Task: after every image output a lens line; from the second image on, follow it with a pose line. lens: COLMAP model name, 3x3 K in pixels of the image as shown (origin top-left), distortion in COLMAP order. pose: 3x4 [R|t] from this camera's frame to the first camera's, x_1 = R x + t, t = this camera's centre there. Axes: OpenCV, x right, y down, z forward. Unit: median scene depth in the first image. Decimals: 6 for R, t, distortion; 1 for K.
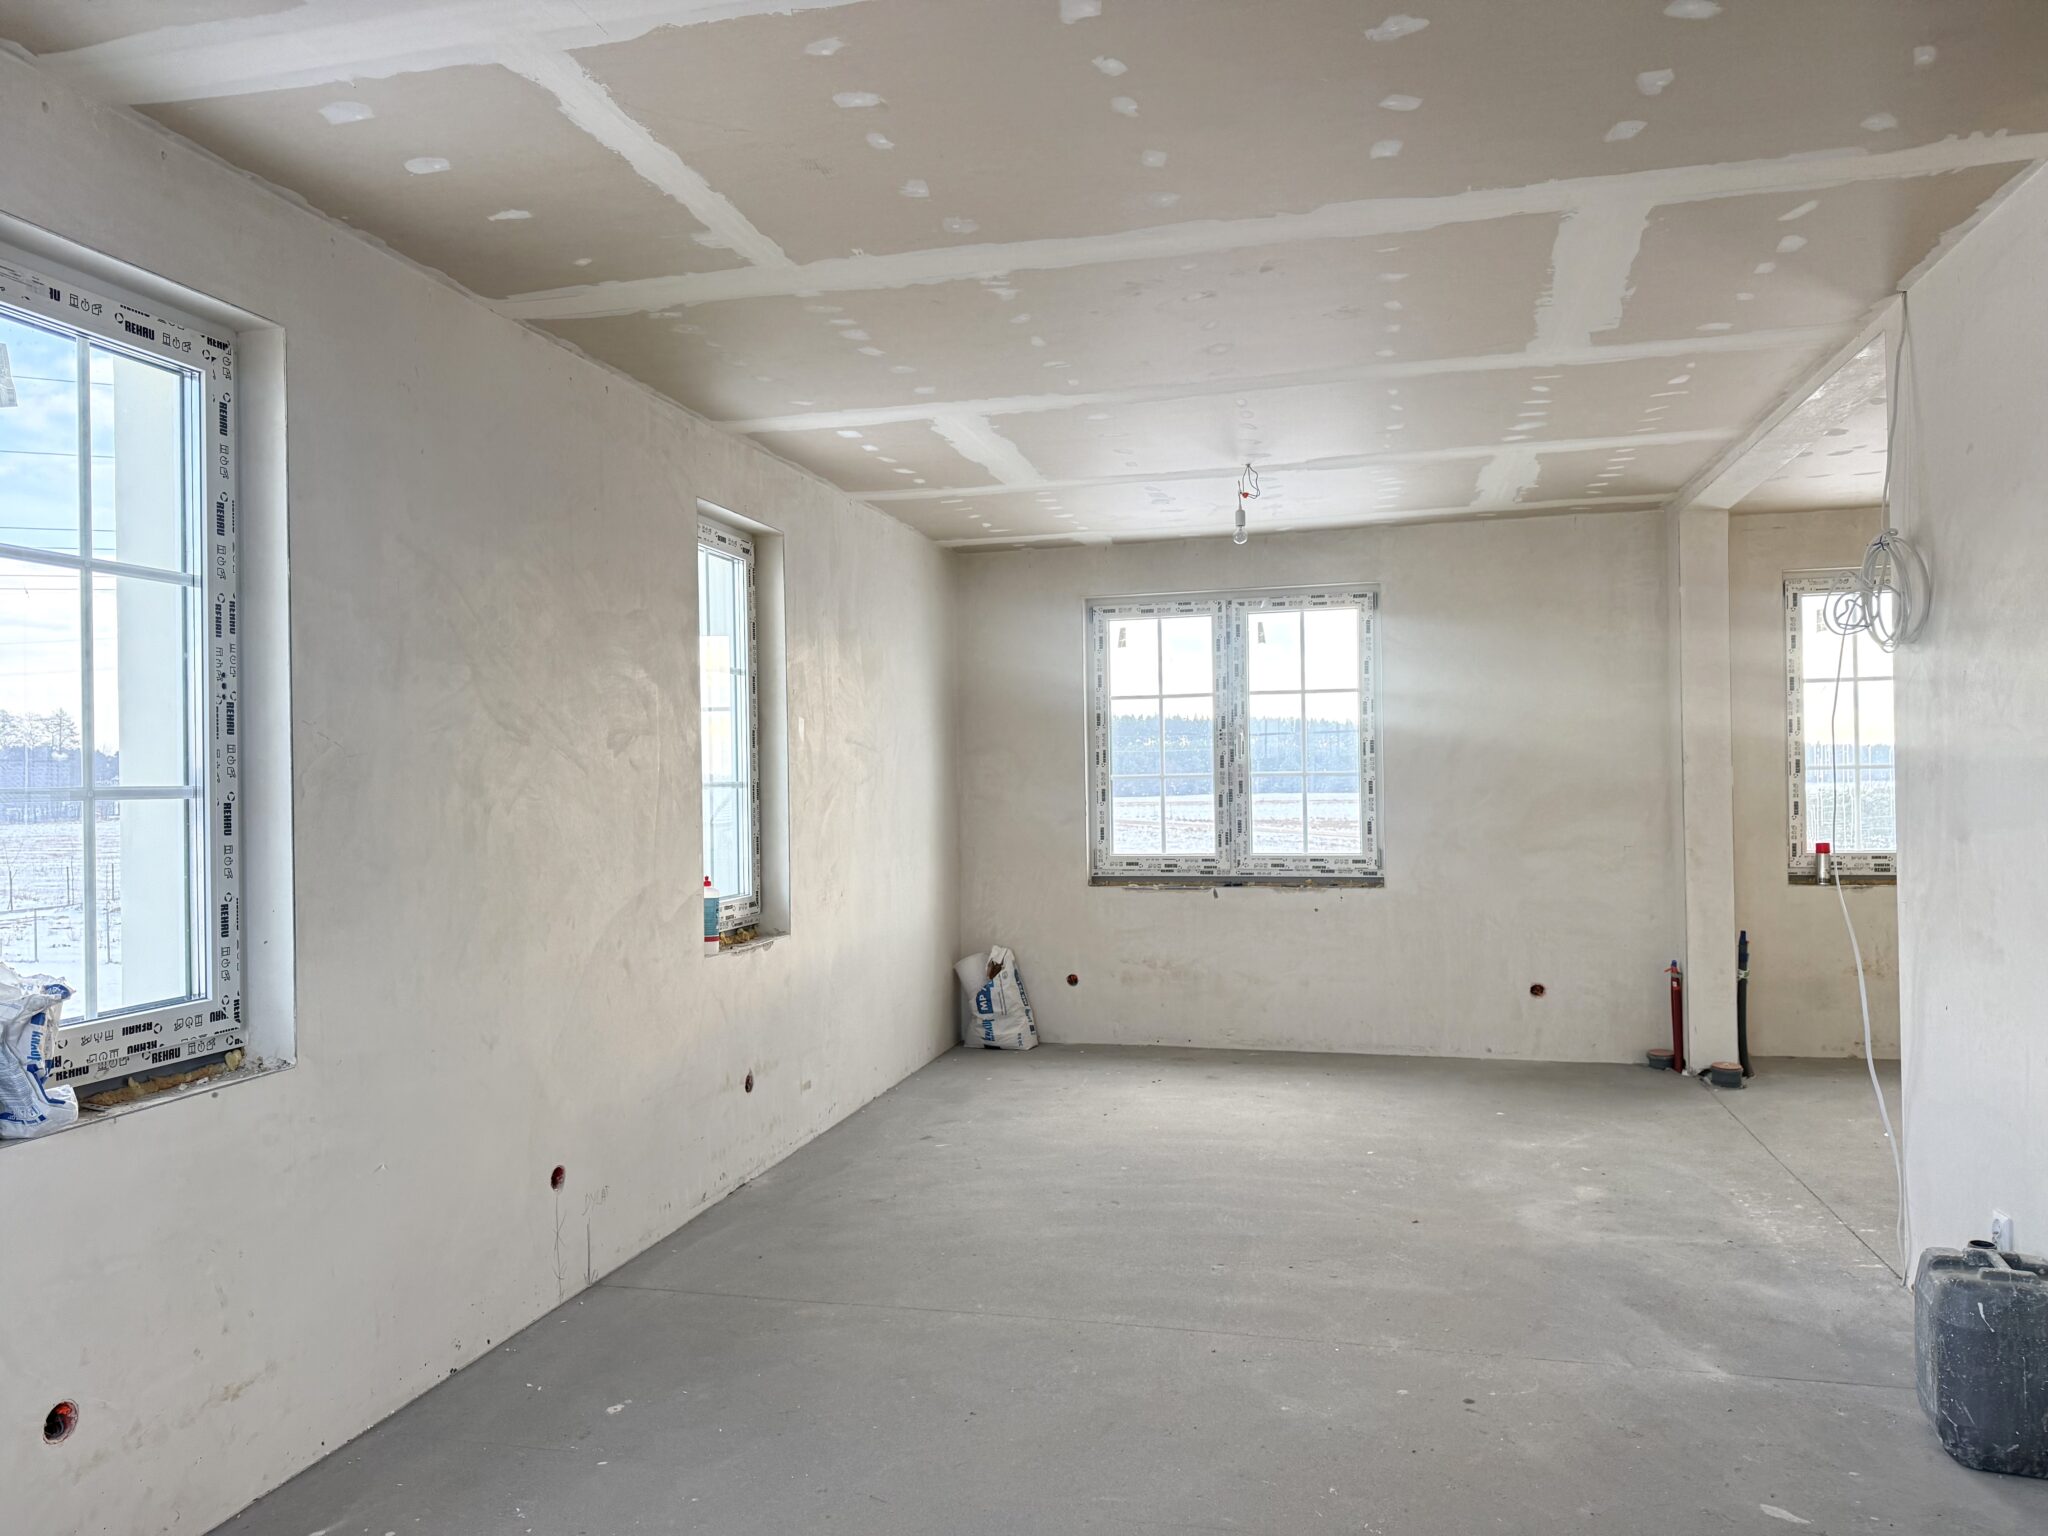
lens RADIAL K [[1438.5, 0, 1021.6], [0, 1438.5, 764.1], [0, 0, 1]] dist [0.064872, -0.071076]
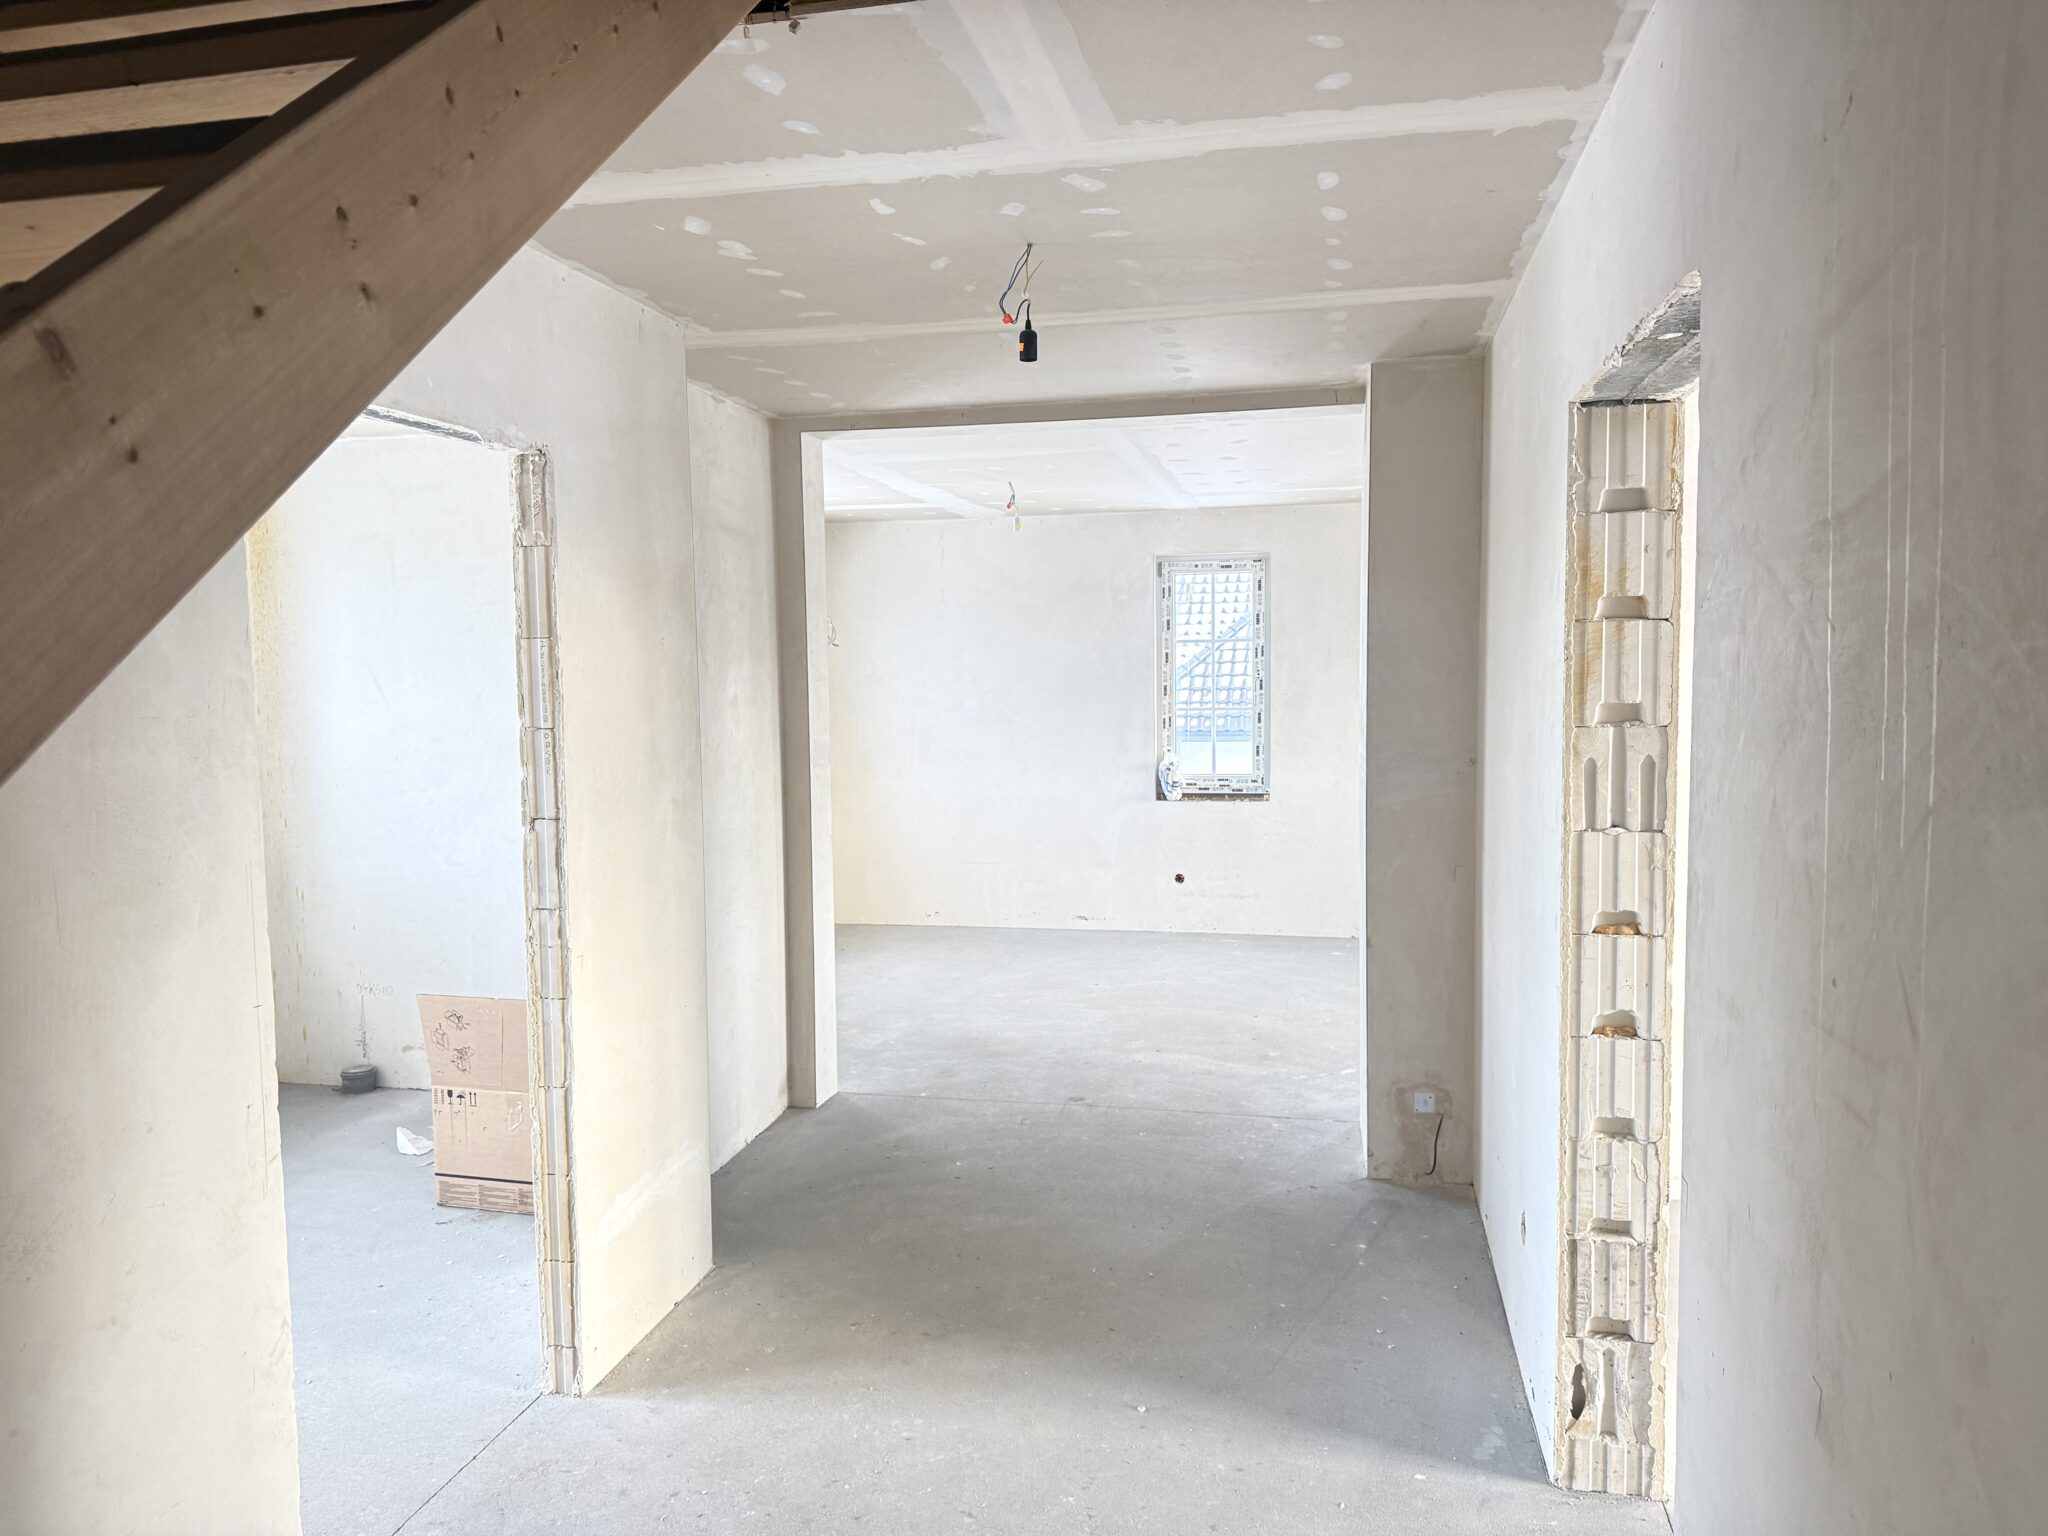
lens RADIAL K [[1438.5, 0, 1021.6], [0, 1438.5, 764.1], [0, 0, 1]] dist [0.064872, -0.071076]
pose [[0.020259, 0.087097, -0.995994, 1.593041], [0.022624, 0.995903, 0.087549, -0.091293], [0.999539, -0.024307, 0.018206, 0.290107]]
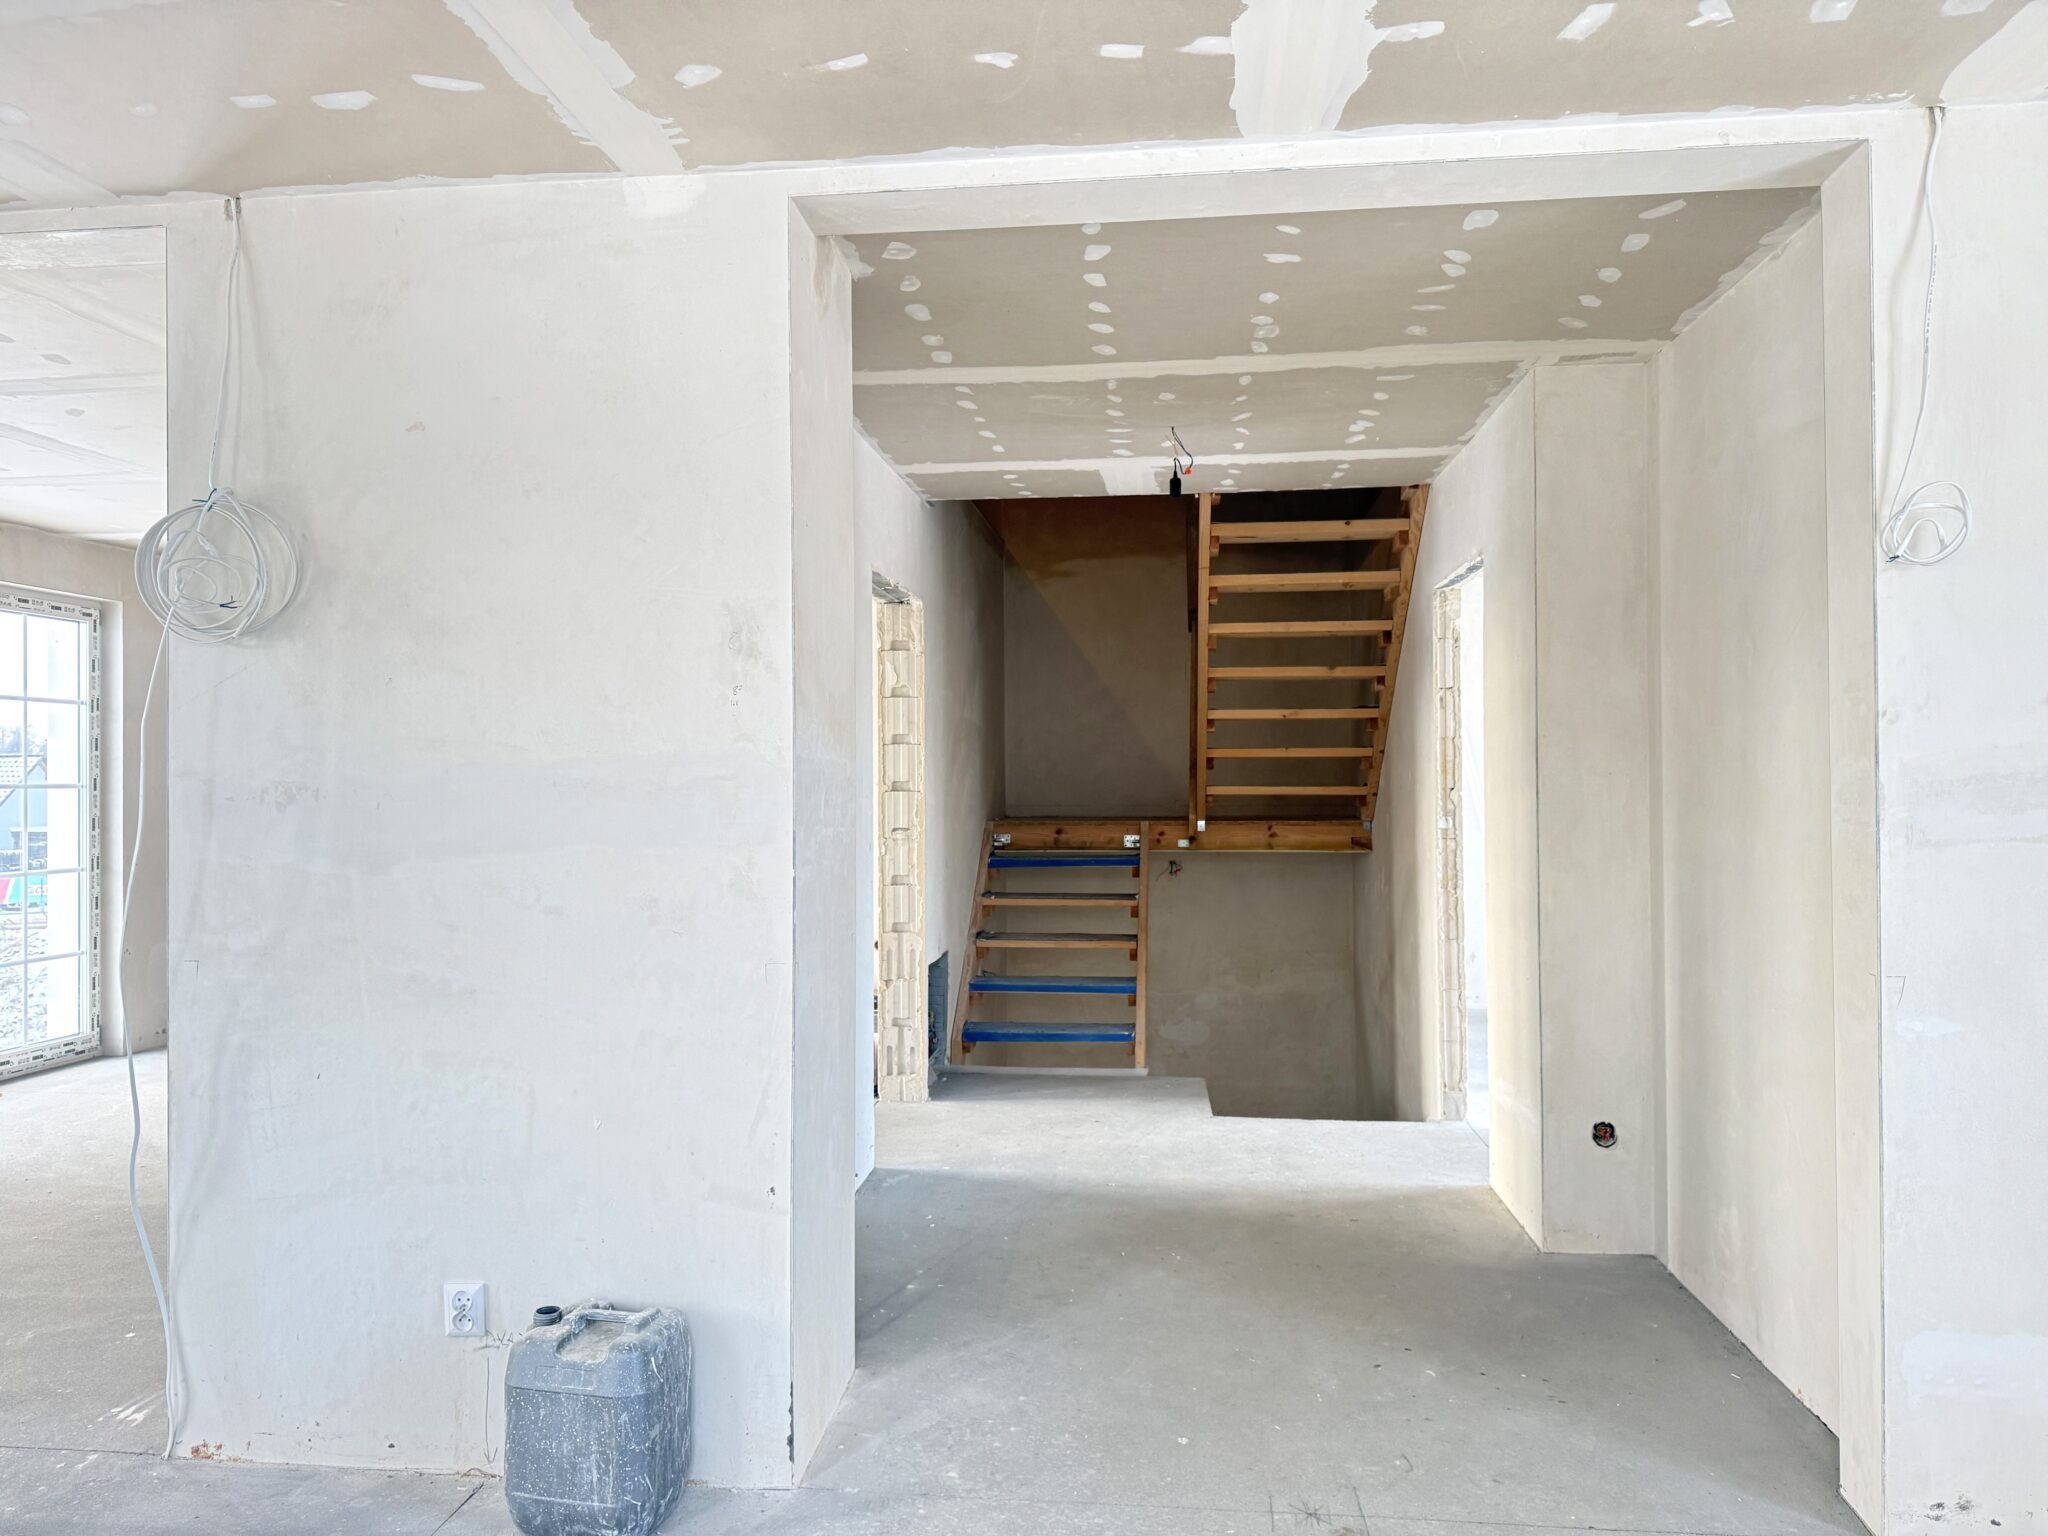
lens RADIAL K [[1438.5, 0, 1021.6], [0, 1438.5, 764.1], [0, 0, 1]] dist [0.064872, -0.071076]
pose [[-0.121438, 0.027321, 0.992223, -0.196031], [-0.003309, 0.999604, -0.027929, 0.008543], [-0.992594, -0.006675, -0.121299, 0.559730]]
